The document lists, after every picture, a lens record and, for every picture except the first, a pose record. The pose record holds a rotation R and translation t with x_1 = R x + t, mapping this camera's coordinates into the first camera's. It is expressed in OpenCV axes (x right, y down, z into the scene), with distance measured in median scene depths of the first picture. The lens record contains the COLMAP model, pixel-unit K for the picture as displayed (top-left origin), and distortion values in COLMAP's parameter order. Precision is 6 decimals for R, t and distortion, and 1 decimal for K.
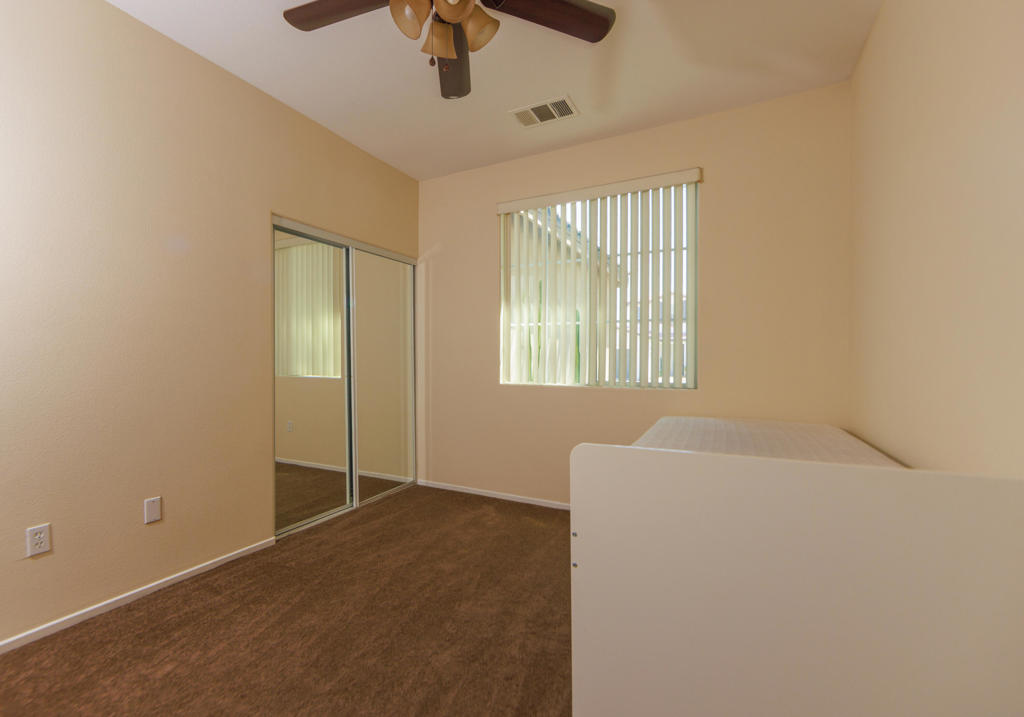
lens RADIAL K [[460.1, 0, 510.6], [0, 460.1, 358.4], [0, 0, 1]] dist [0.000254, -0.000060]
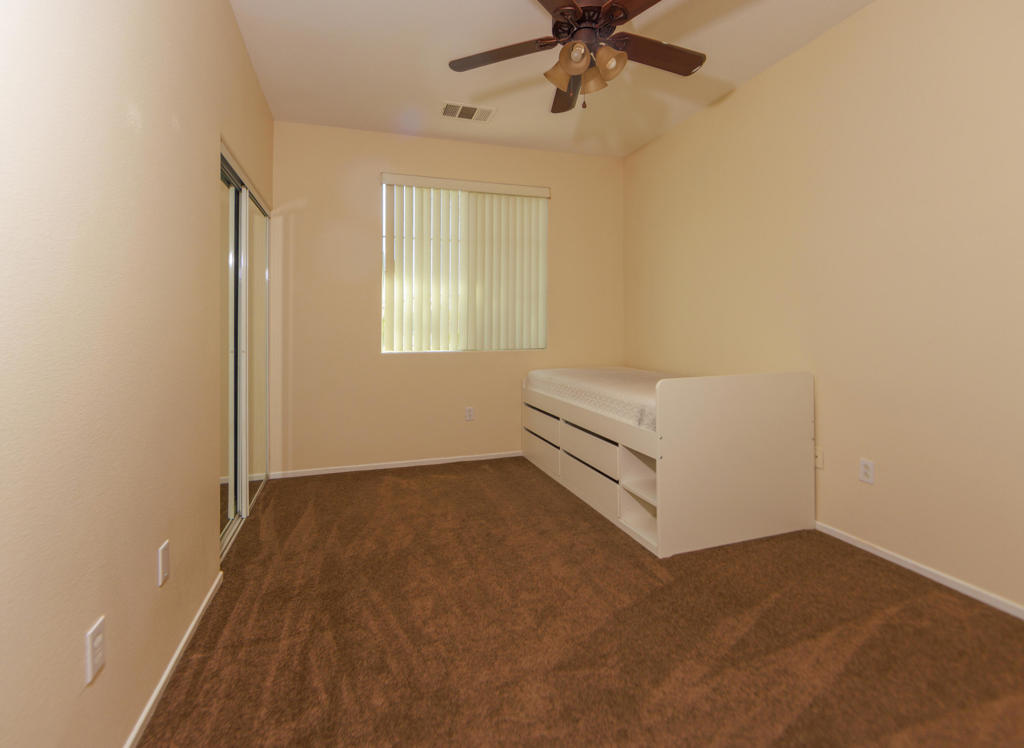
lens RADIAL K [[450.6, 0, 516.2], [0, 450.6, 321.2], [0, 0, 1]] dist [-0.001165, -0.000056]
pose [[0.694418, 0.003672, 0.719563, -0.606213], [0.007591, 0.999894, -0.012428, 0.000348], [-0.719532, 0.014092, 0.694316, 0.131741]]
